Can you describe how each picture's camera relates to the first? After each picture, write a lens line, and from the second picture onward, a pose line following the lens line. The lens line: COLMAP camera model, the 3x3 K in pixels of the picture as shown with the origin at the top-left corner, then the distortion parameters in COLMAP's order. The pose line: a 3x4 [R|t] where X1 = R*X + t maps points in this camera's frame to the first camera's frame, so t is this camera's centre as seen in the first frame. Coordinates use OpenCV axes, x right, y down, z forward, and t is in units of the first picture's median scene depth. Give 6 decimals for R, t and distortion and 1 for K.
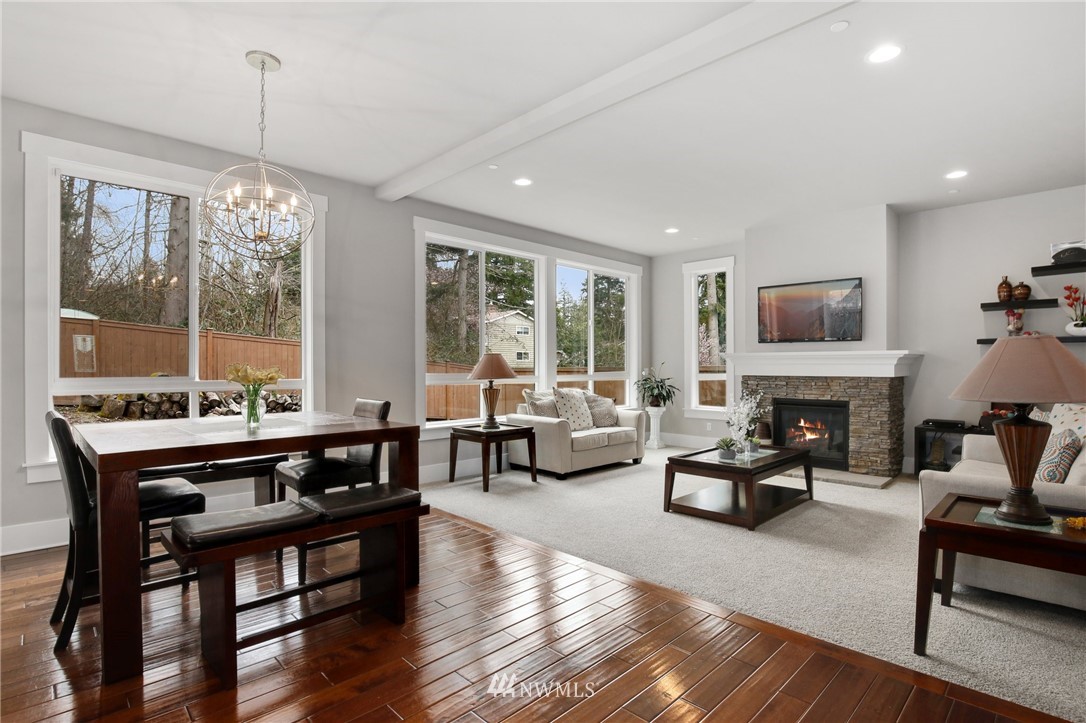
lens RADIAL K [[532.8, 0, 559.9], [0, 532.8, 364.9], [0, 0, 1]] dist [-0.024936, -0.000067]
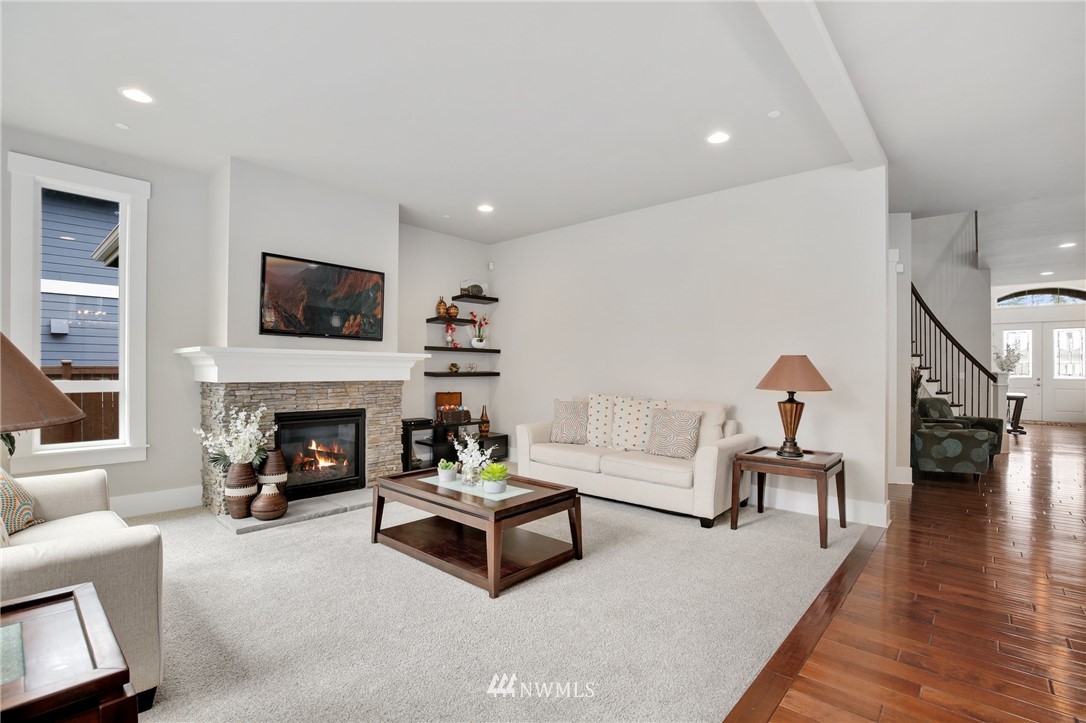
lens RADIAL K [[498.4, 0, 551.3], [0, 498.4, 369.2], [0, 0, 1]] dist [-0.031304, 0.004008]
pose [[-0.050651, 0.002010, 0.998714, -0.284655], [-0.006381, 0.999977, -0.002336, 0.002437], [-0.998696, -0.006491, -0.050637, 0.692547]]
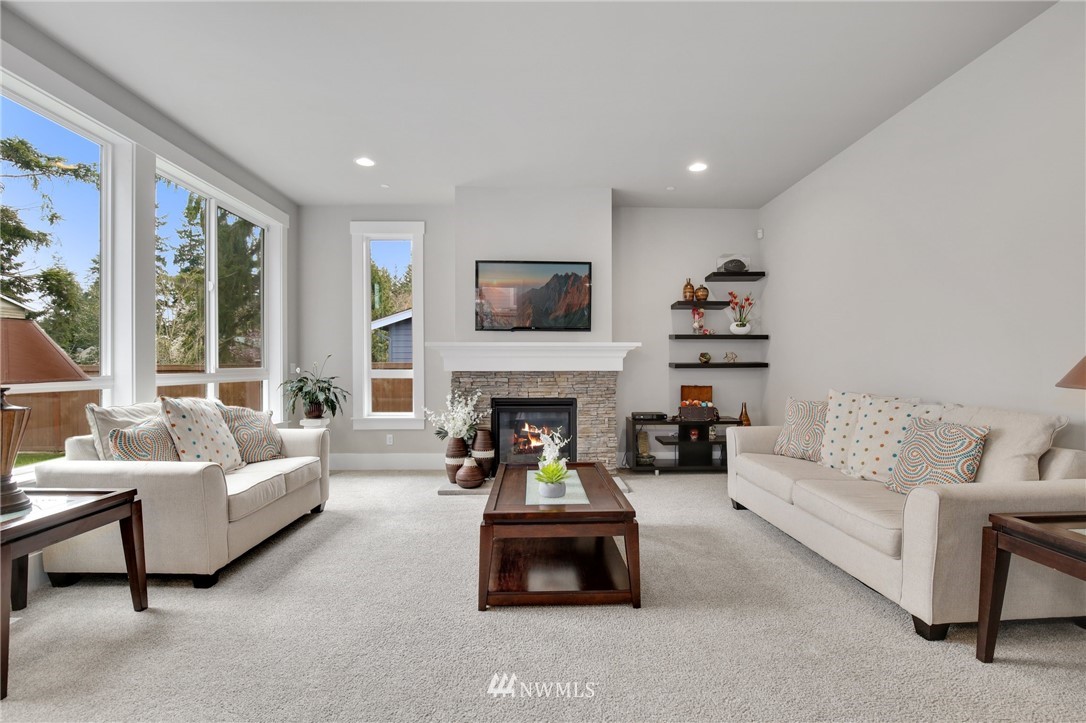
lens RADIAL K [[498.4, 0, 545.1], [0, 498.4, 364.4], [0, 0, 1]] dist [-0.031304, 0.004008]
pose [[0.695299, 0.001560, 0.718719, -0.095245], [-0.000088, 0.999998, -0.002085, 0.011941], [-0.718720, 0.001387, 0.695298, 0.423953]]
